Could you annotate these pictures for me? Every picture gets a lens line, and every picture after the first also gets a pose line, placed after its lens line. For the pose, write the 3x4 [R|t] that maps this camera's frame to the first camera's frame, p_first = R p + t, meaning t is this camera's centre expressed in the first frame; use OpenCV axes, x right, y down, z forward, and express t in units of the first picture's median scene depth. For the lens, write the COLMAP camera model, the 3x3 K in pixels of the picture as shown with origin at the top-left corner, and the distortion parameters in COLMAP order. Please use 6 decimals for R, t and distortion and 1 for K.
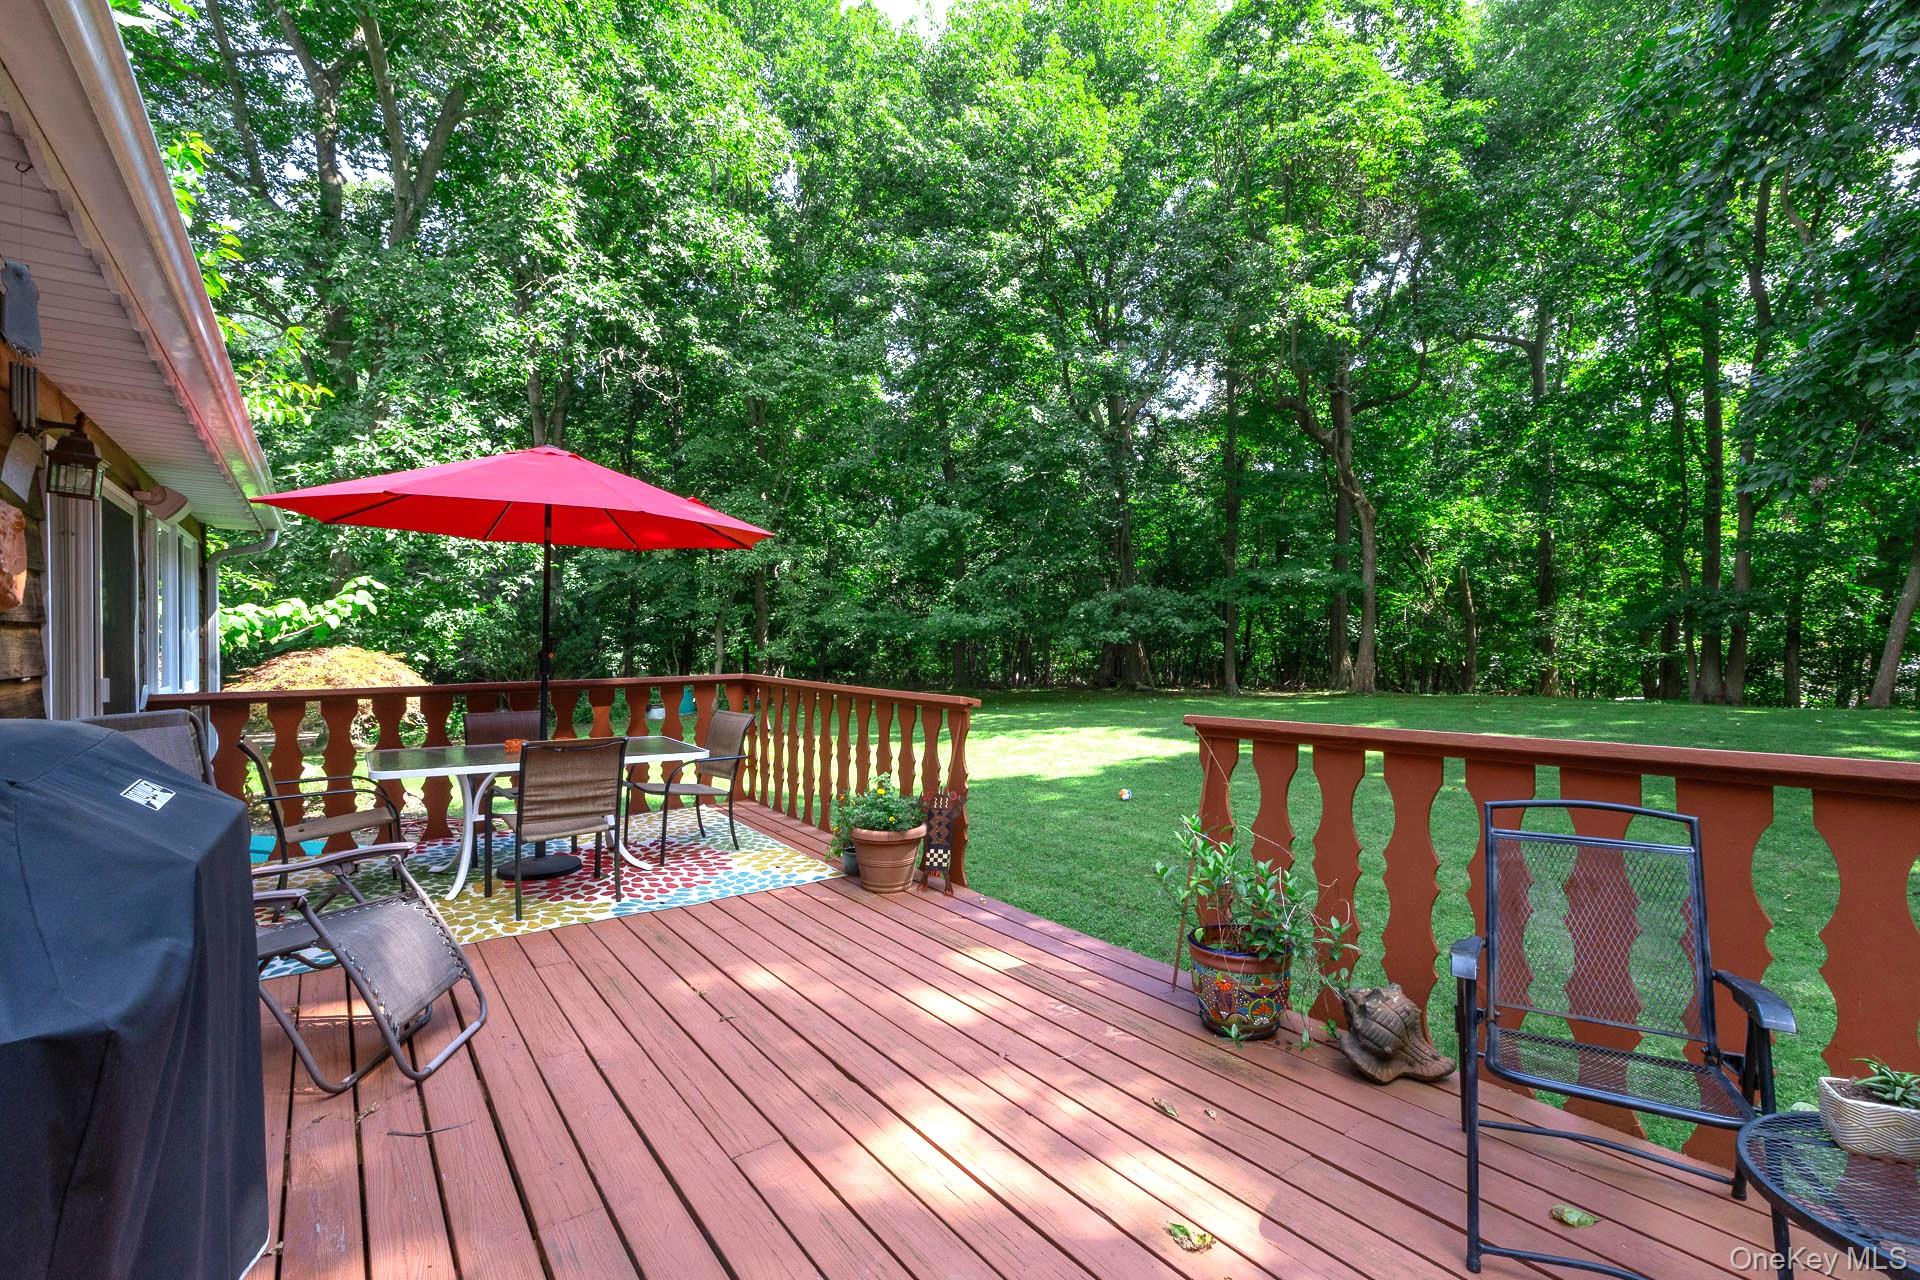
lens RADIAL K [[888.9, 0, 961.7], [0, 888.9, 641.4], [0, 0, 1]] dist [0.004293, 0.000362]
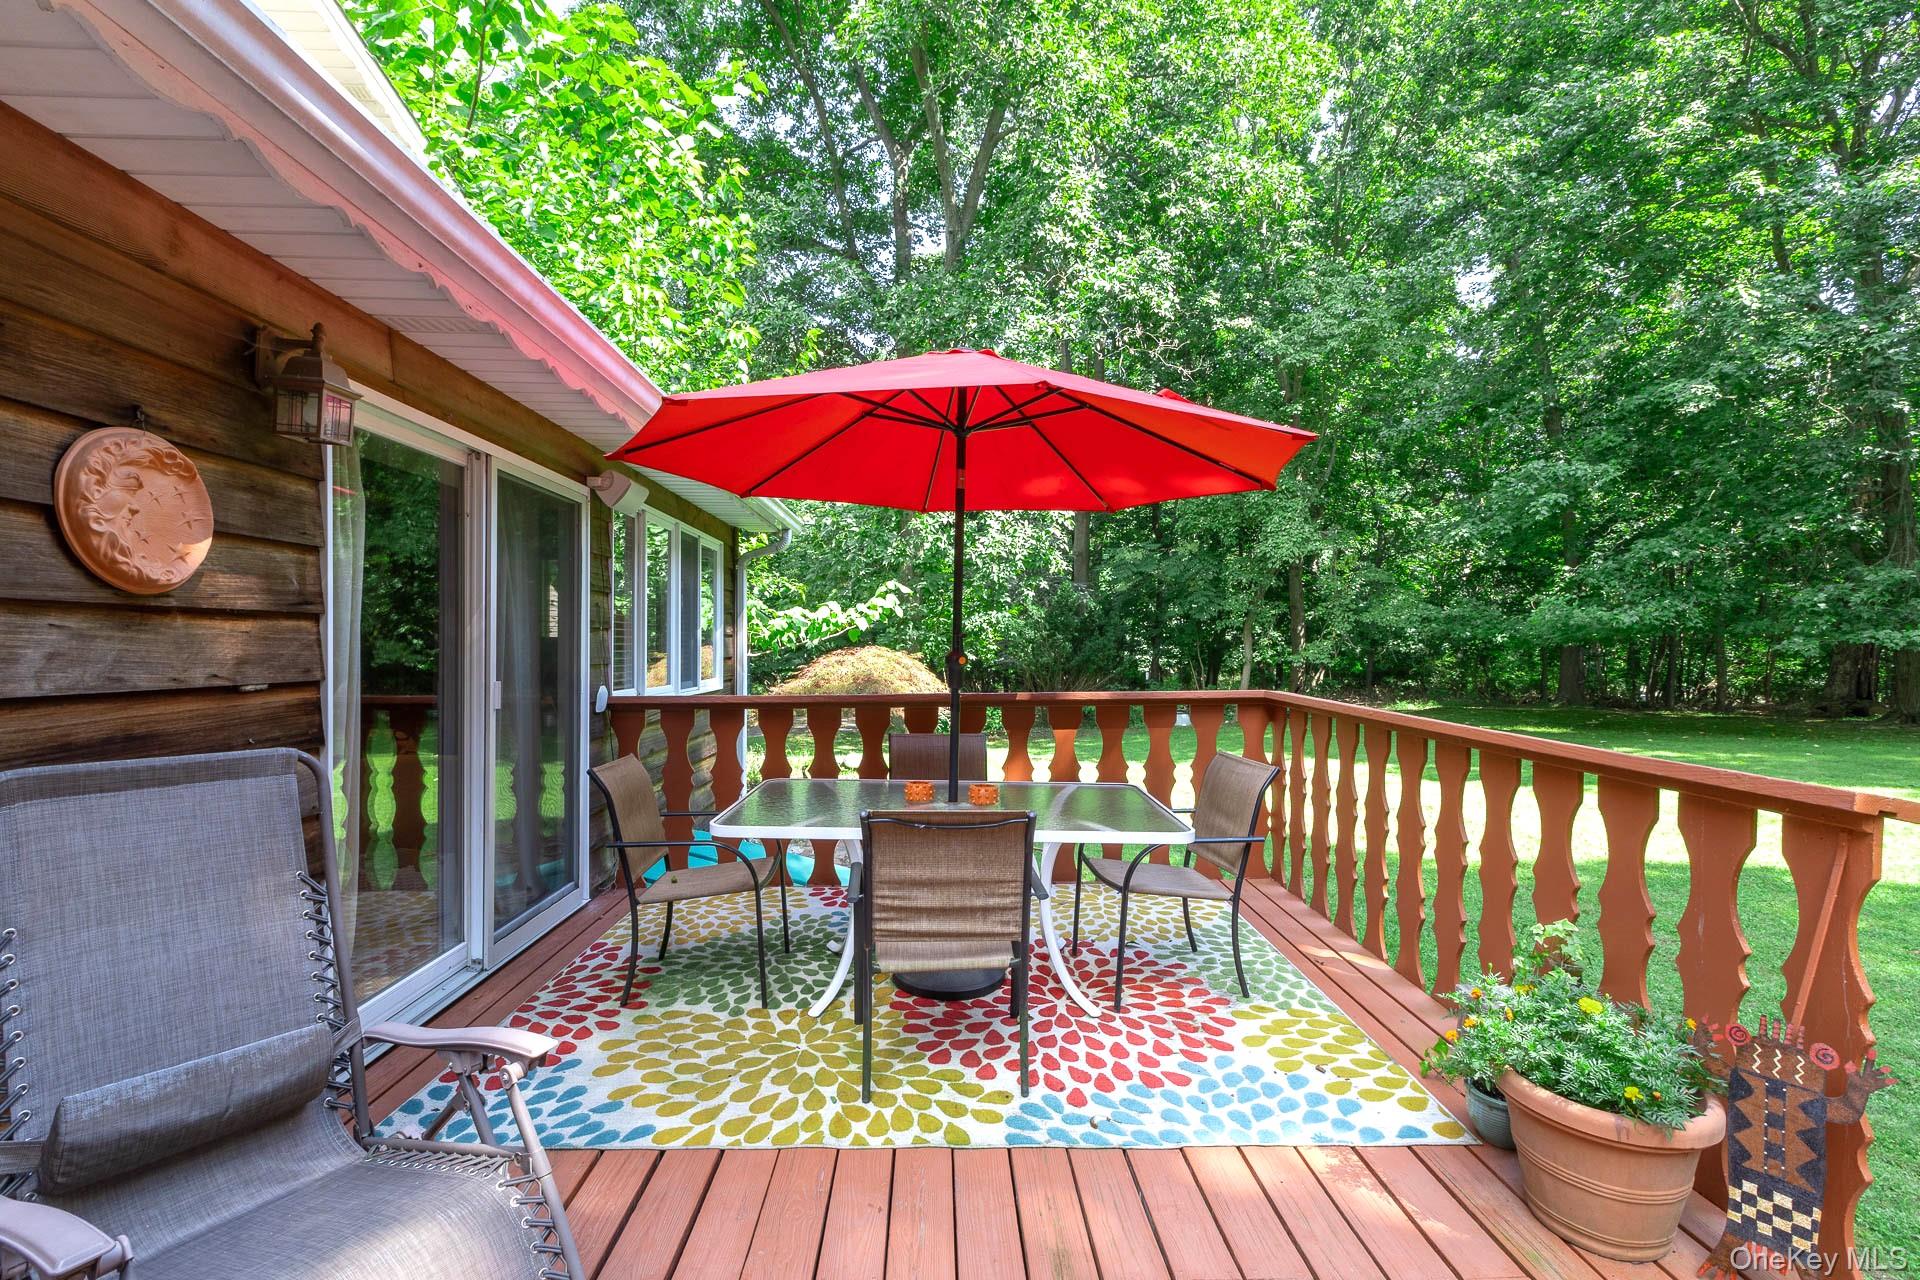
lens RADIAL K [[888.9, 0, 947.5], [0, 888.9, 643.4], [0, 0, 1]] dist [0.004293, 0.000362]
pose [[0.827194, 0.002306, -0.561911, -0.040520], [-0.002776, 0.999996, 0.000018, 0.000823], [0.561909, 0.001545, 0.827198, 0.190055]]
